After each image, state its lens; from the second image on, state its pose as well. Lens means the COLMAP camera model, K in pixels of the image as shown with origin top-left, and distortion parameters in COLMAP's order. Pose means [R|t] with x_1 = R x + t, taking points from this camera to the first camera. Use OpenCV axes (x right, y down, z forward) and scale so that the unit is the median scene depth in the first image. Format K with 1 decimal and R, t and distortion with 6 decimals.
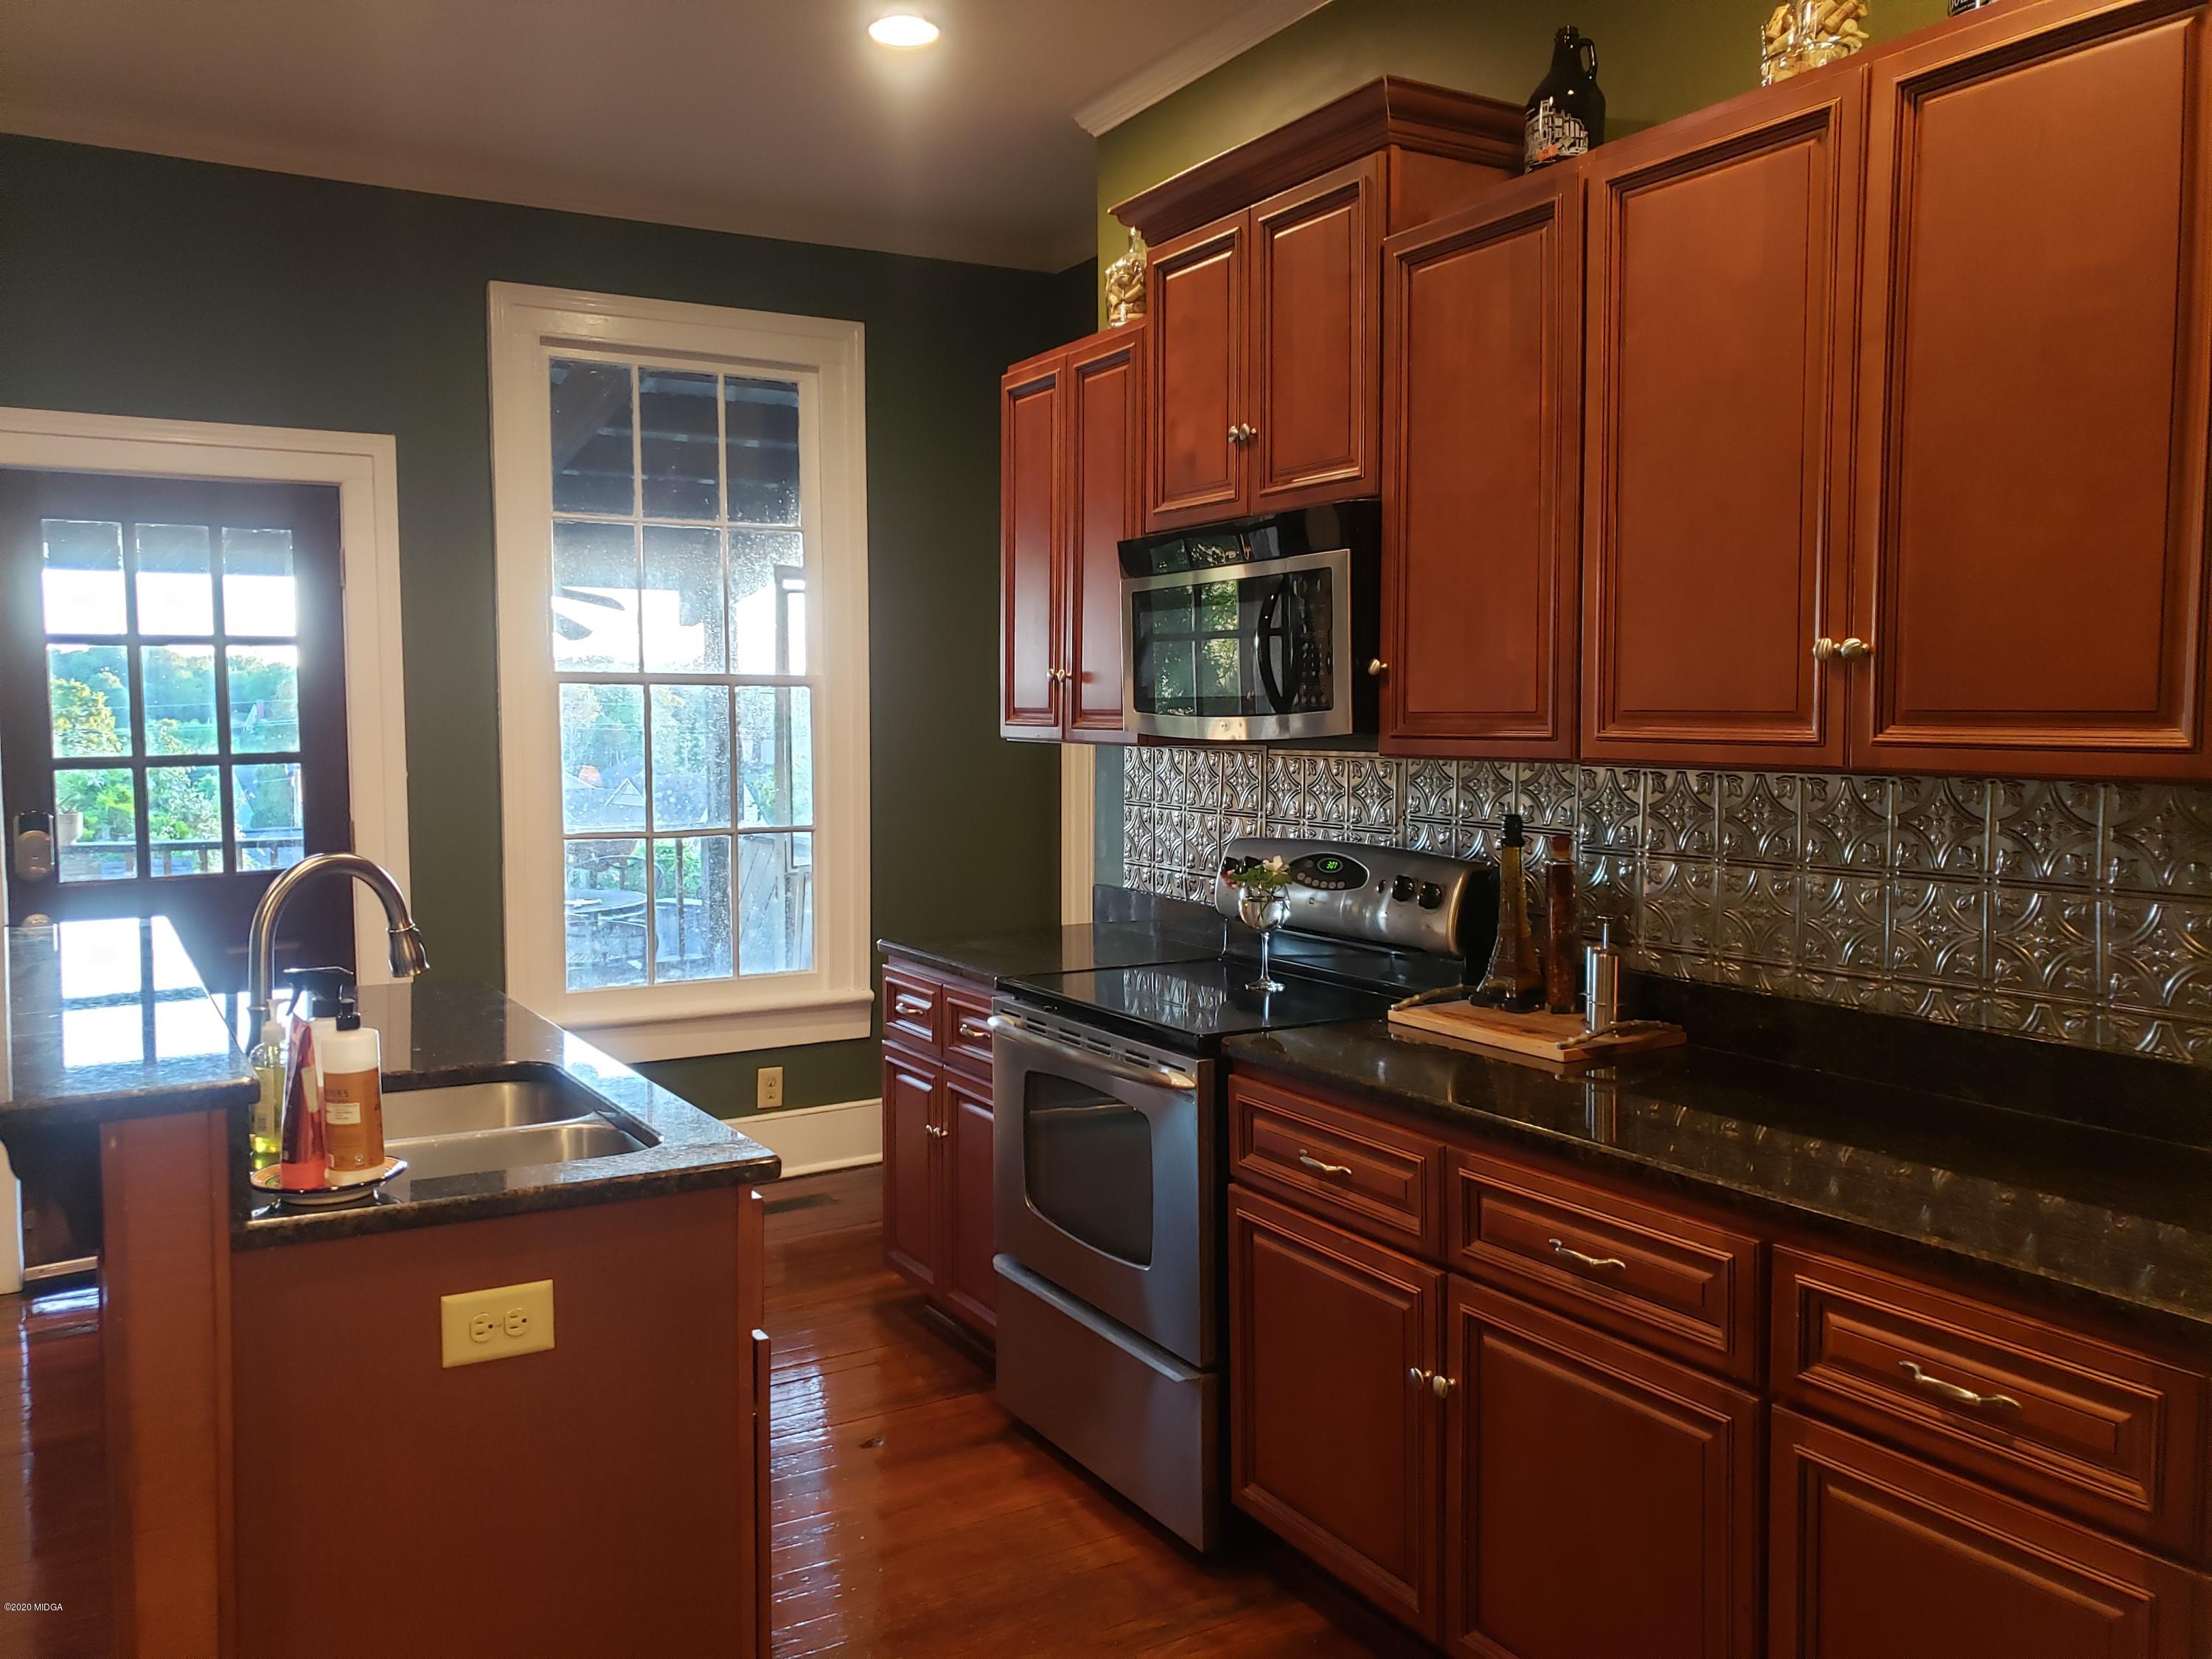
lens RADIAL K [[1690.2, 0, 1097.9], [0, 1690.2, 826.6], [0, 0, 1]] dist [0.037340, -0.037071]
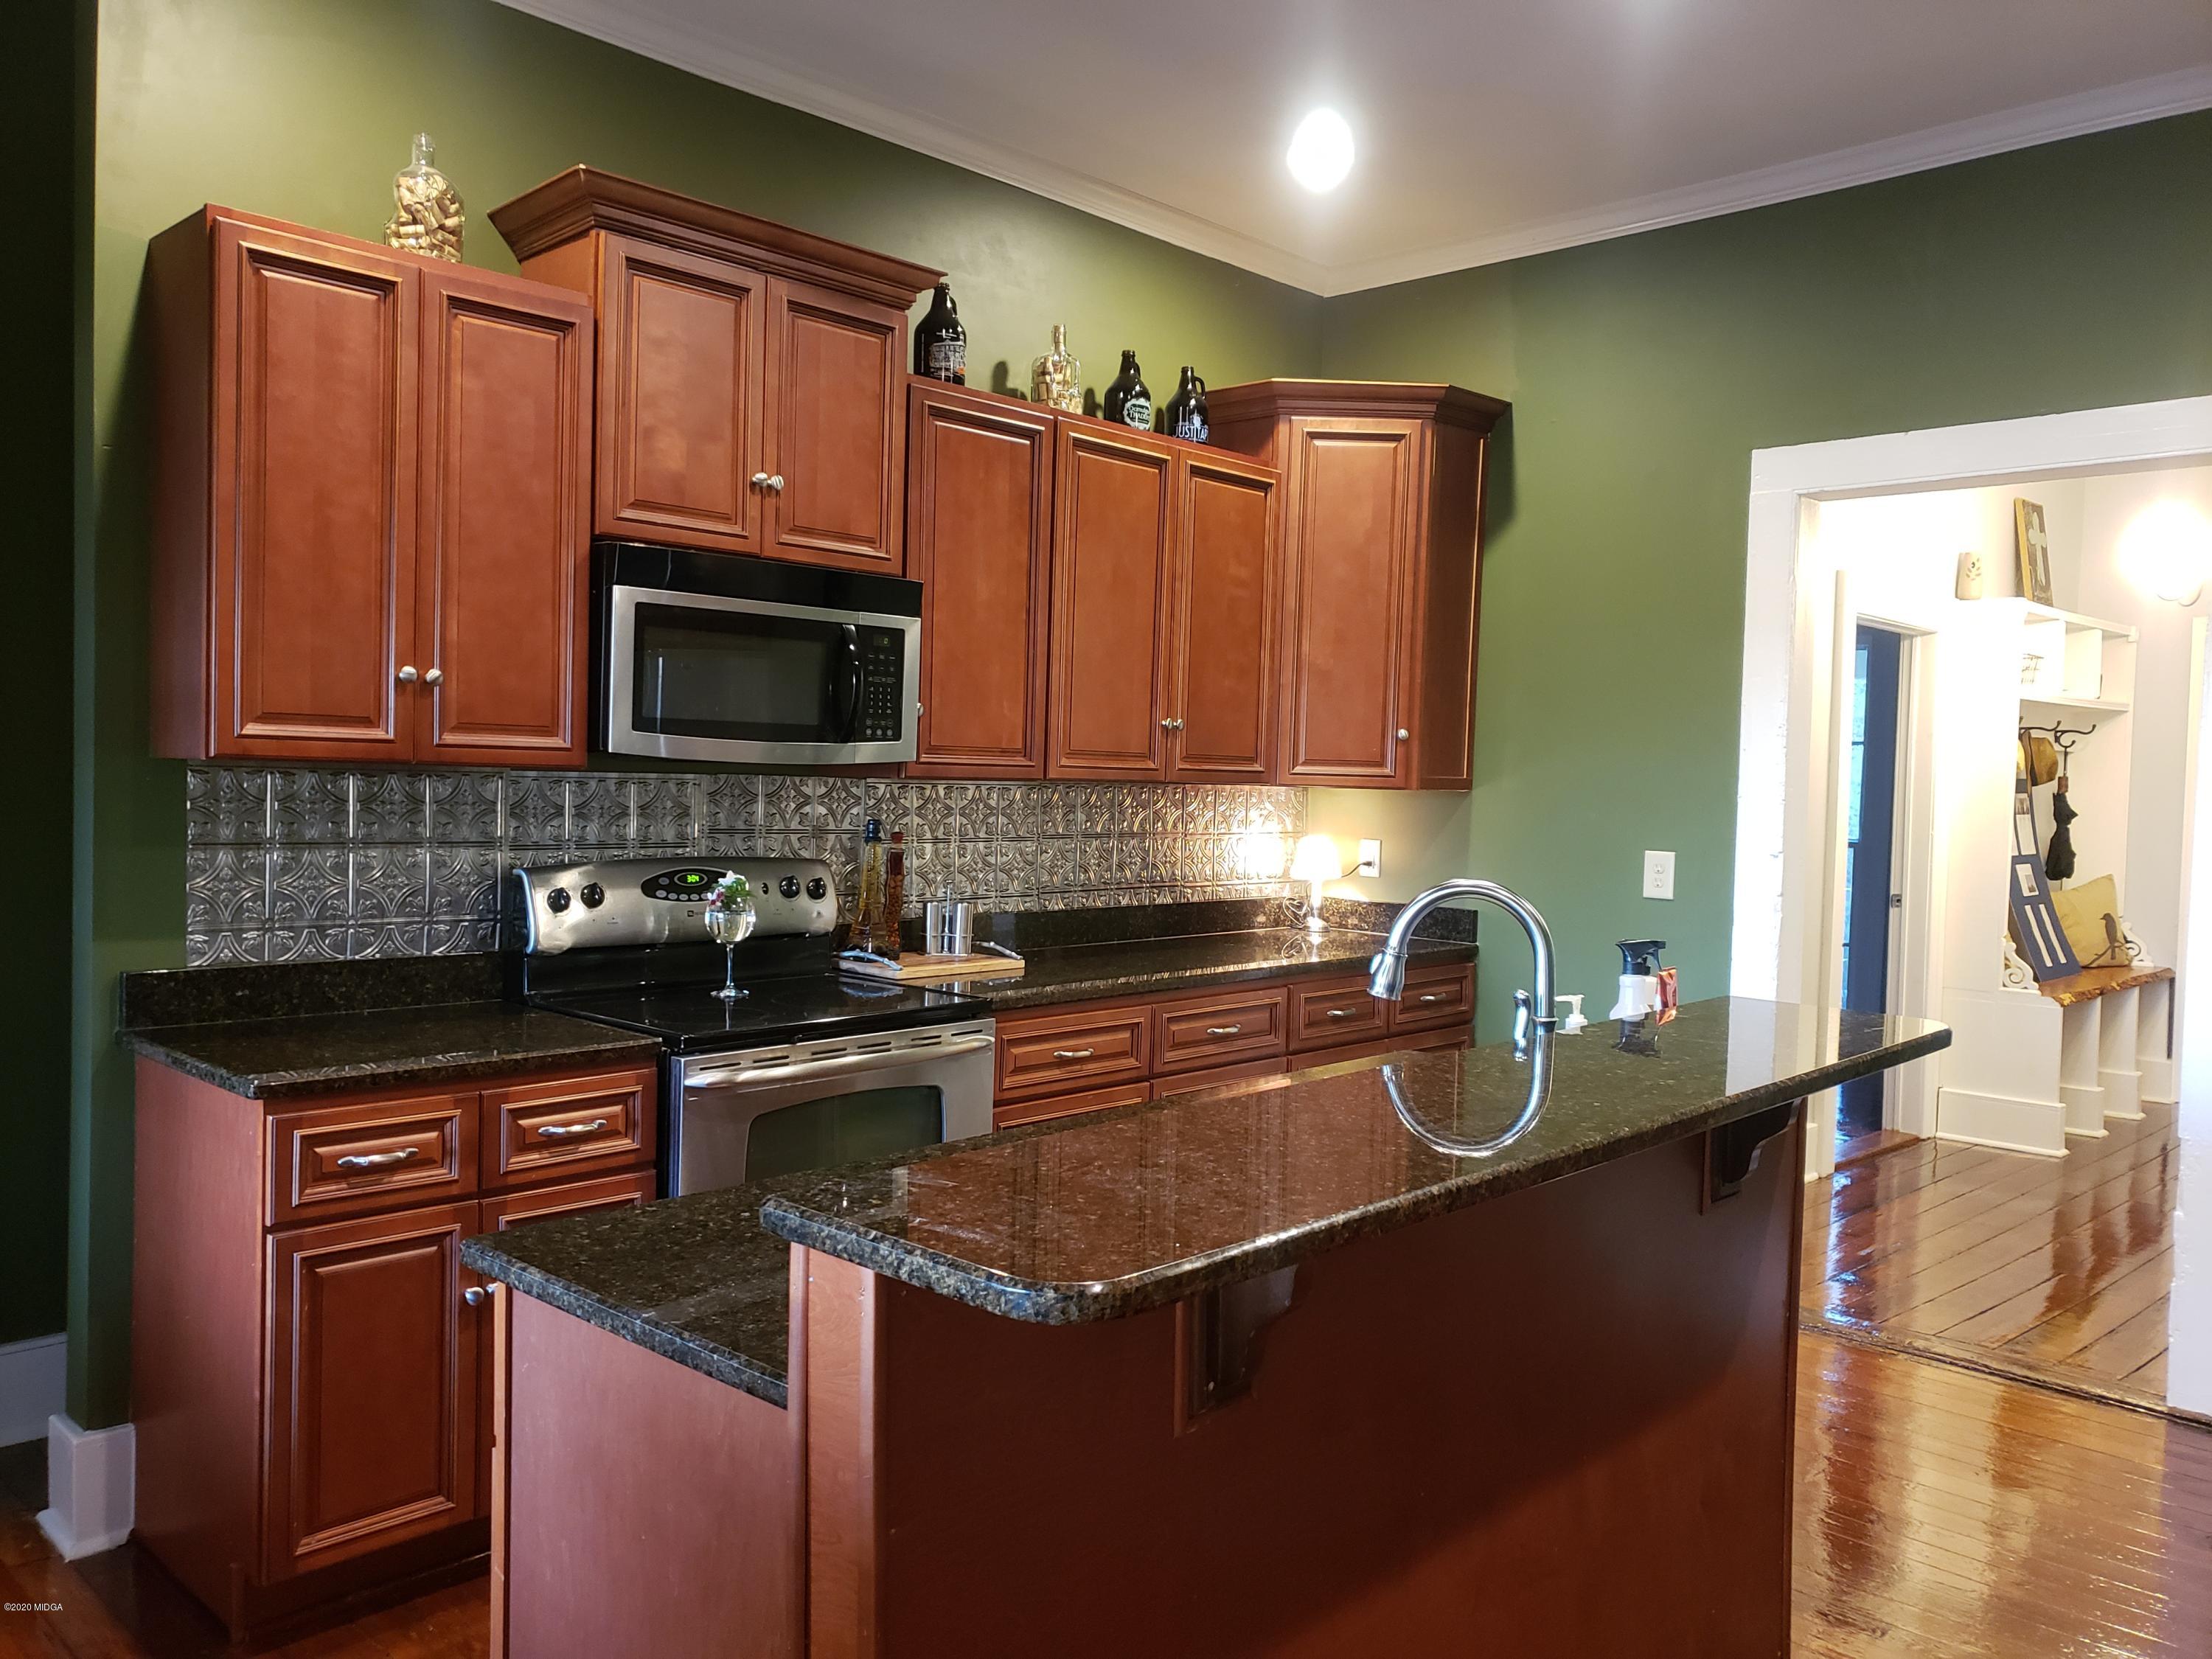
lens RADIAL K [[1690.2, 0, 1097.9], [0, 1690.2, 826.6], [0, 0, 1]] dist [0.037340, -0.037071]
pose [[-0.274048, -0.066619, 0.959406, -1.086655], [0.009939, 0.997348, 0.072092, -0.096219], [-0.961665, 0.029292, -0.272660, 1.164323]]
